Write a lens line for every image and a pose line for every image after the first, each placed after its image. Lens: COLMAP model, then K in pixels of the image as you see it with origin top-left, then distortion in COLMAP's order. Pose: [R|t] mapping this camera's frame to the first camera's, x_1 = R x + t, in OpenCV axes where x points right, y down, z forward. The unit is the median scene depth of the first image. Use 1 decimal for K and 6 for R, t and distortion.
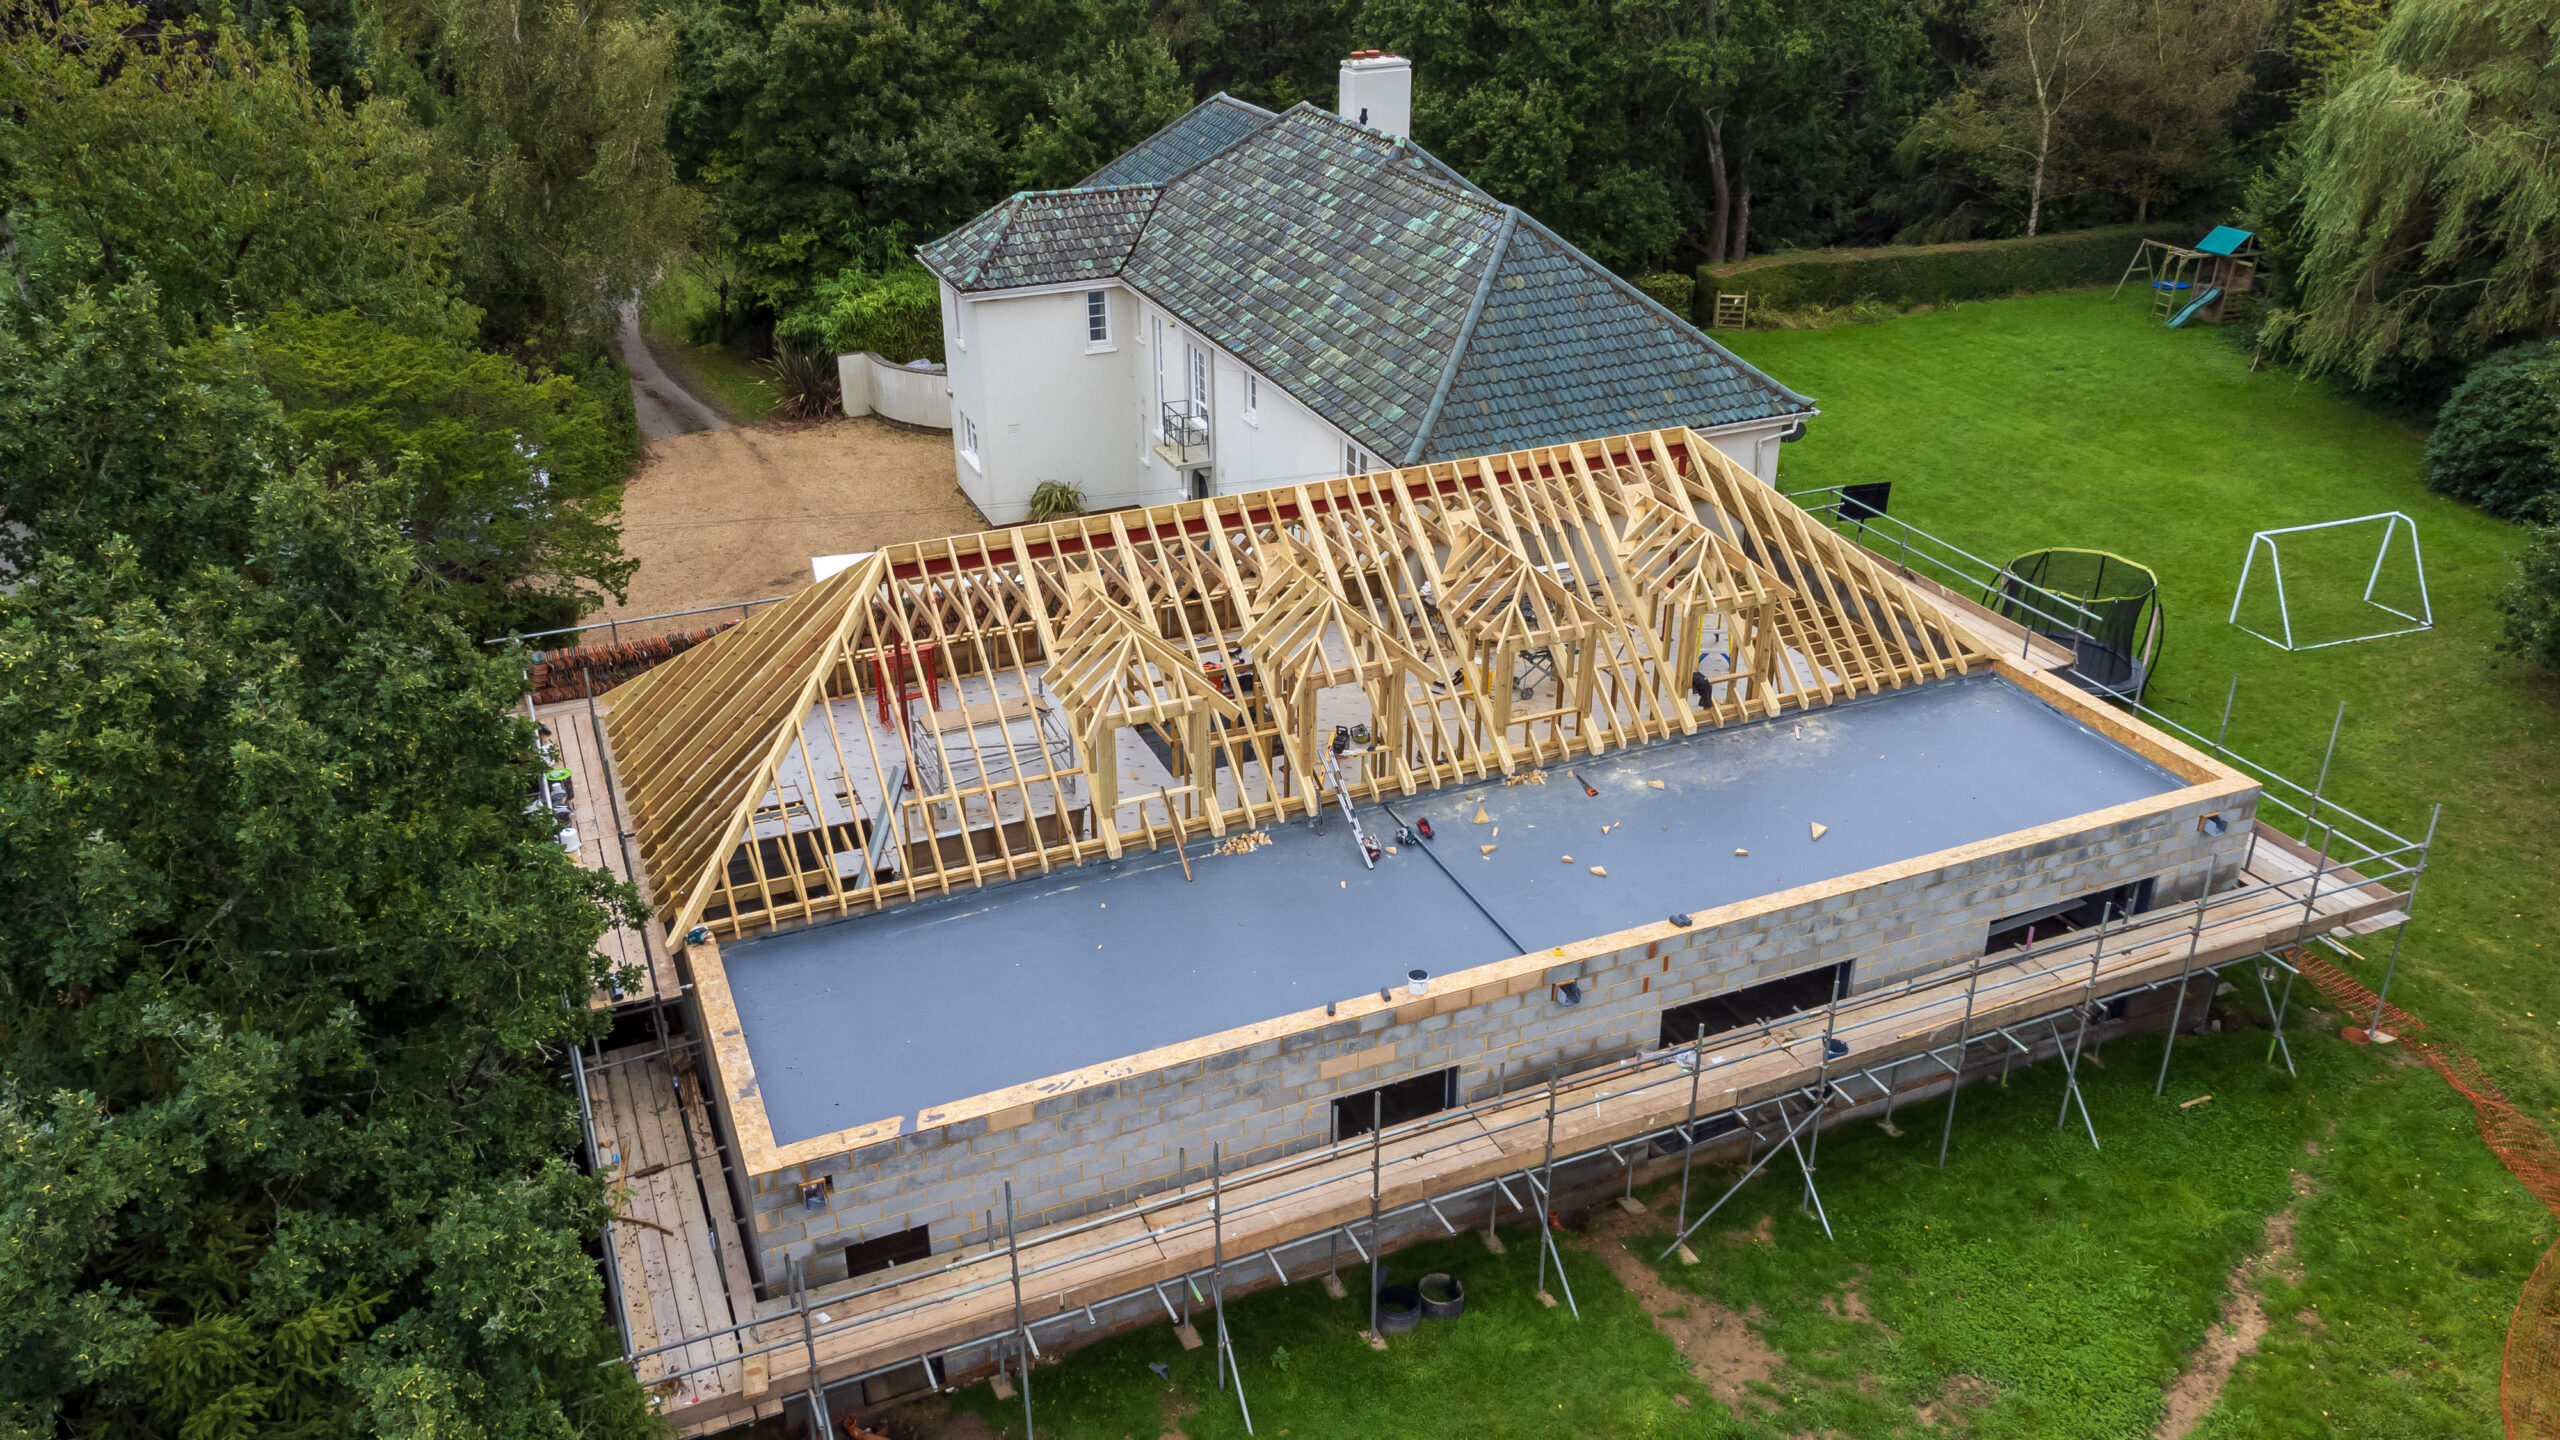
lens RADIAL K [[1911.2, 0, 1270.0], [0, 1911.2, 727.7], [0, 0, 1]] dist [0.085152, -0.005744]
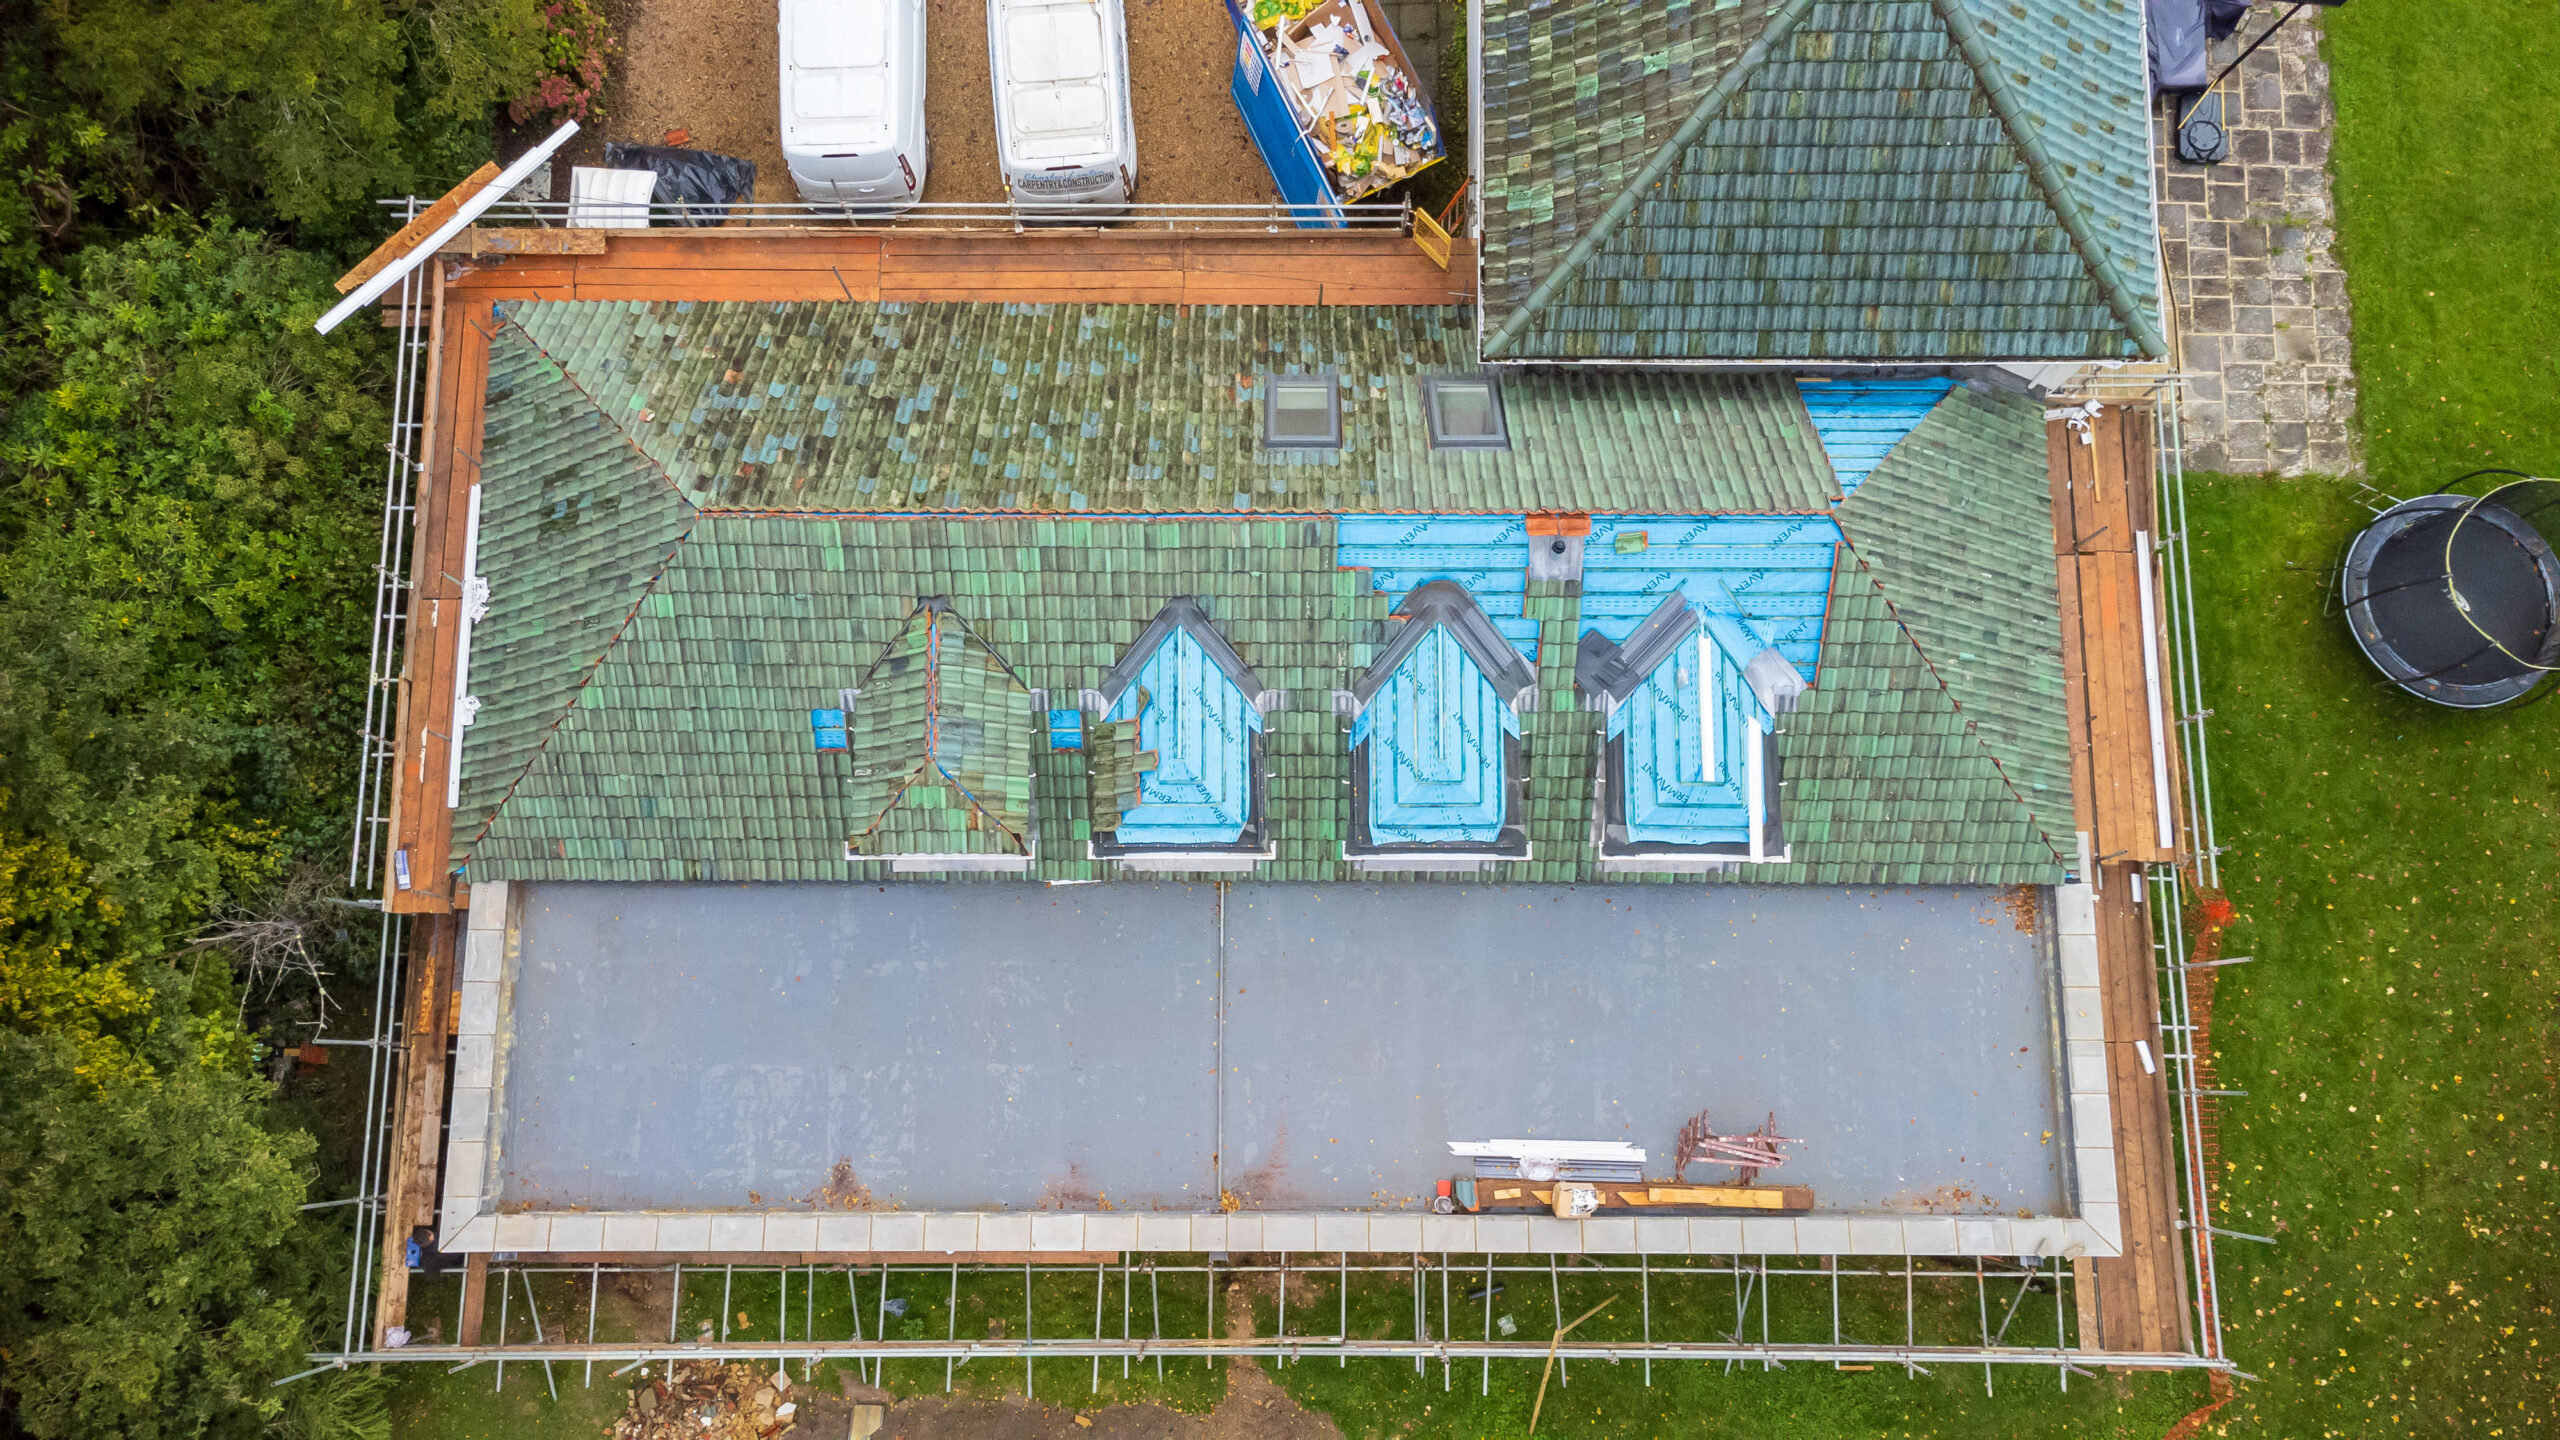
lens RADIAL K [[1913.4, 0, 1269.0], [0, 1913.4, 729.8], [0, 0, 1]] dist [-0.005397, 0.124084]
pose [[0.917770, 0.391420, -0.067005, 0.080128], [-0.180132, 0.560707, 0.808183, -0.508317], [0.353909, -0.729656, 0.585107, 0.348261]]
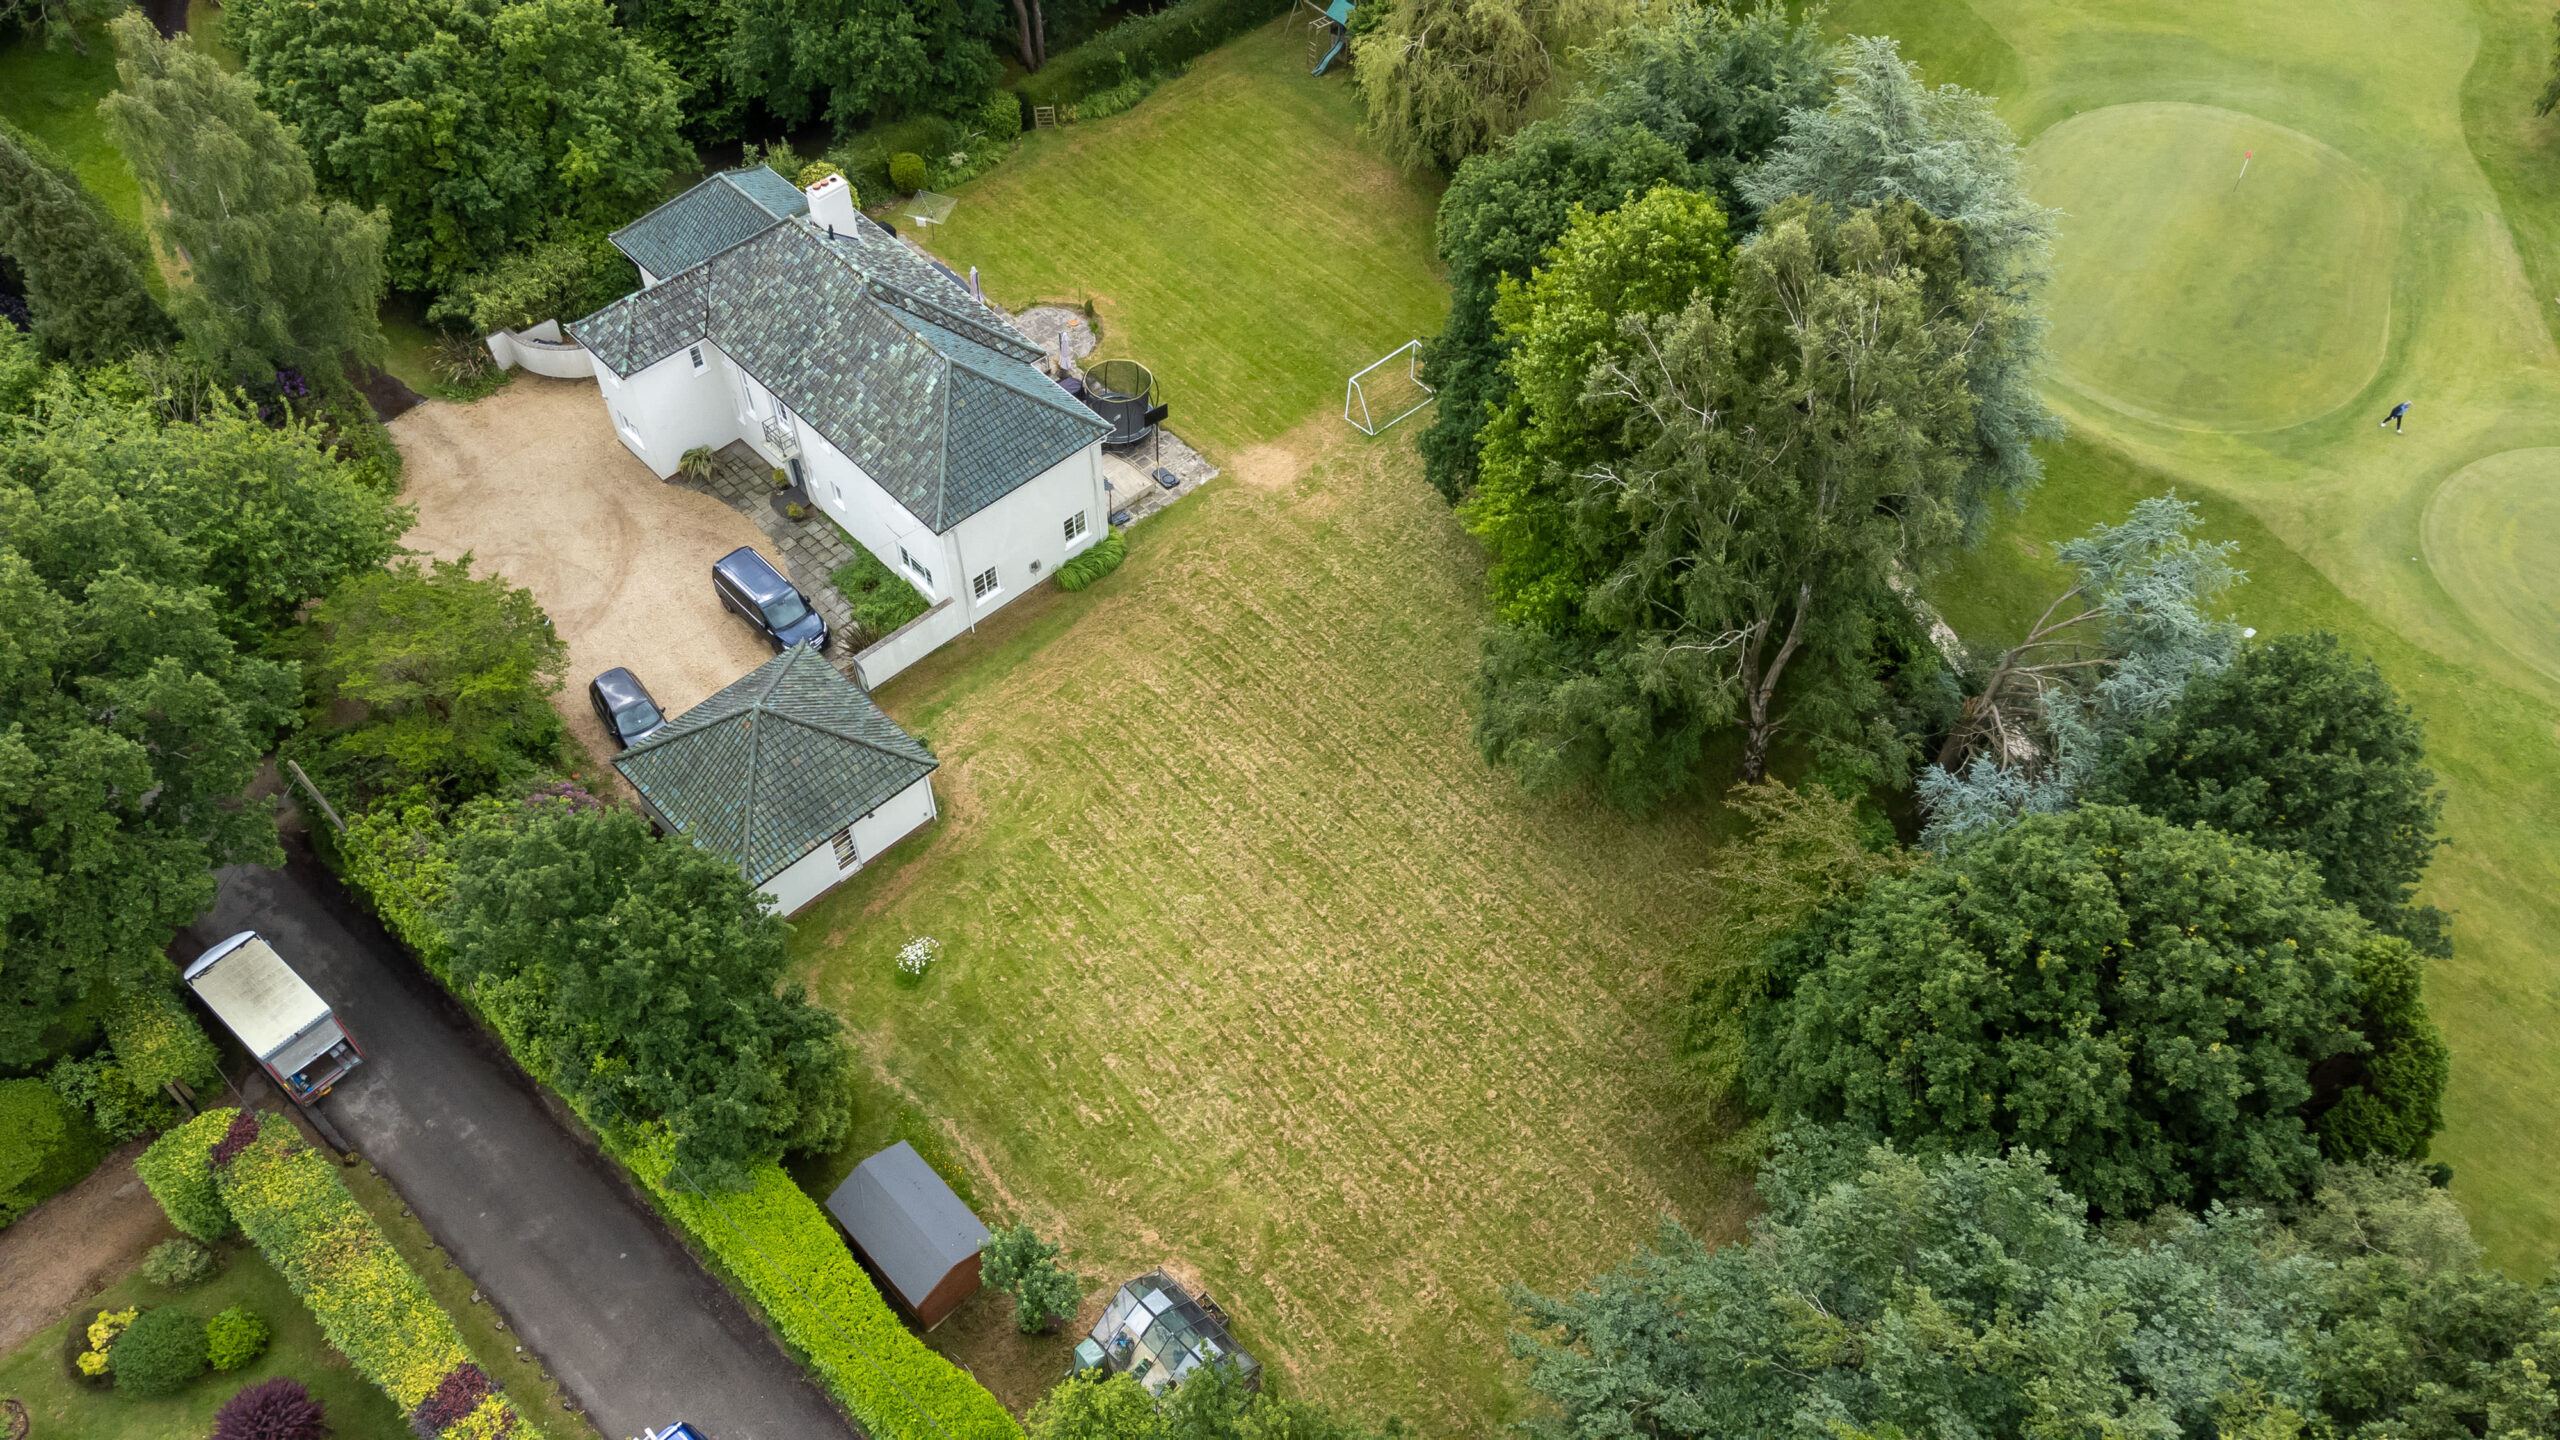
lens RADIAL K [[1911.2, 0, 1270.0], [0, 1911.2, 727.7], [0, 0, 1]] dist [0.085152, -0.005744]
pose [[0.937053, -0.265945, 0.226283, -0.099425], [0.149666, 0.891377, 0.427840, -0.644787], [-0.315485, -0.367042, 0.875071, -0.859994]]
